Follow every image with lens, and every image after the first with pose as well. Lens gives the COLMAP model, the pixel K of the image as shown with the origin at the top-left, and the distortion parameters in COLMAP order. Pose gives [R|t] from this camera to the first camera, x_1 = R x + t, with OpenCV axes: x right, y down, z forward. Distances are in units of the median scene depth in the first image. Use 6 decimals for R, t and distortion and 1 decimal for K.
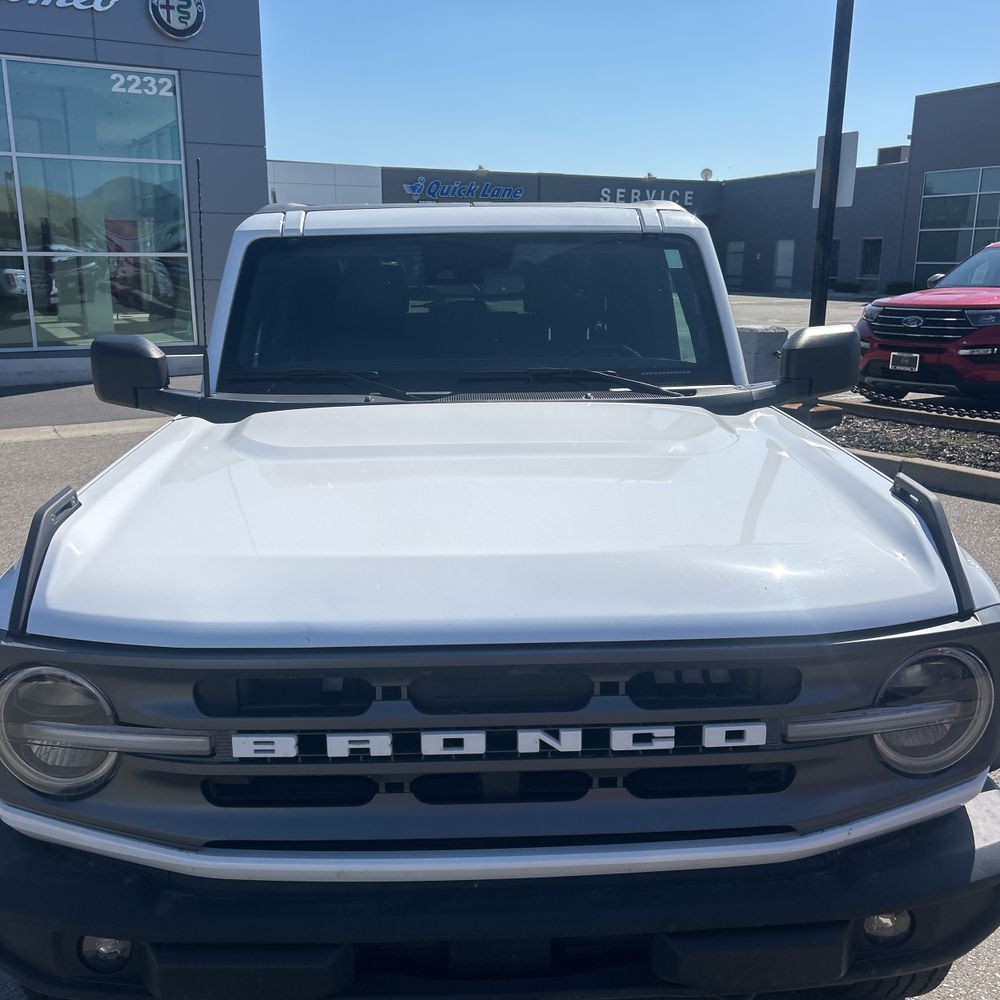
lens RADIAL K [[1057.0, 0, 486.2], [0, 1057.0, 482.1], [0, 0, 1]] dist [0.110423, -0.177541]
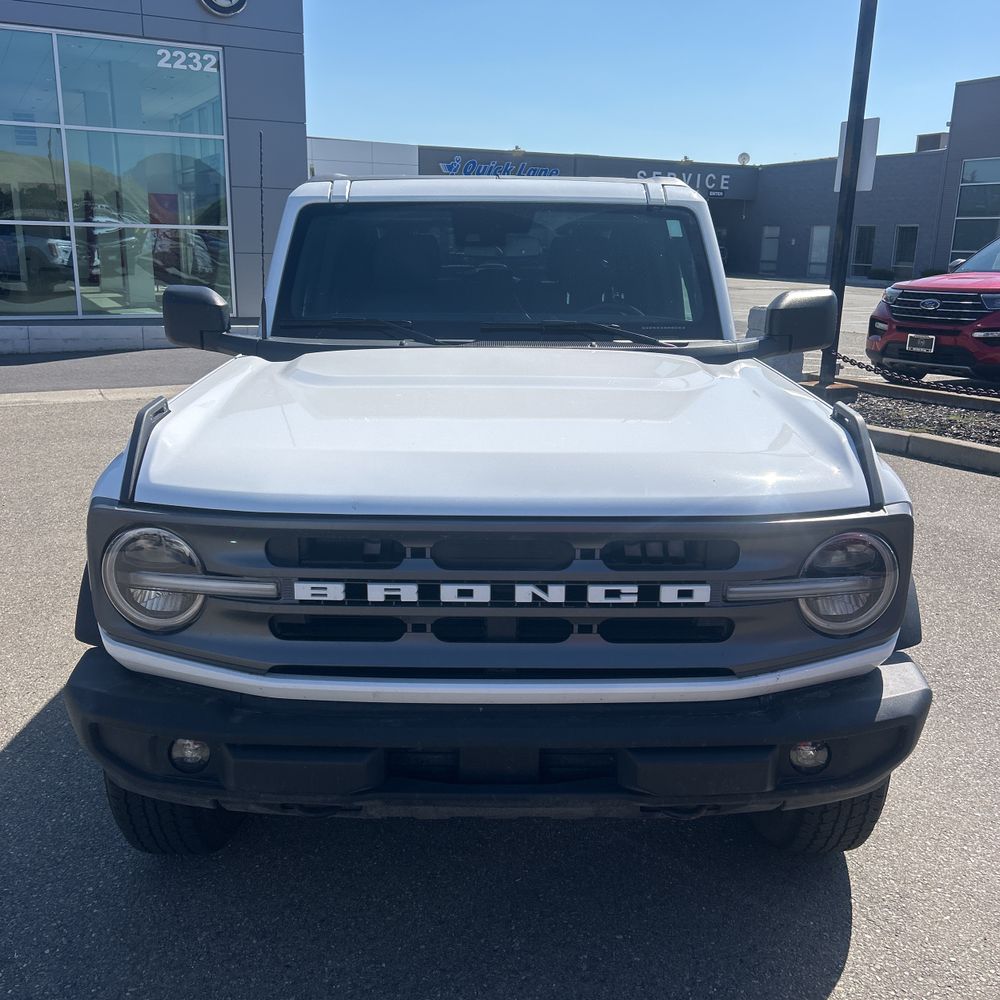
lens RADIAL K [[1105.7, 0, 500.0], [0, 1105.7, 500.0], [0, 0, 1]] dist [0.137877, -0.235413]
pose [[0.999568, 0.022776, -0.018581, 0.020139], [-0.022466, 0.999608, 0.016735, 0.065832], [0.018955, -0.016310, 0.999687, -0.202739]]
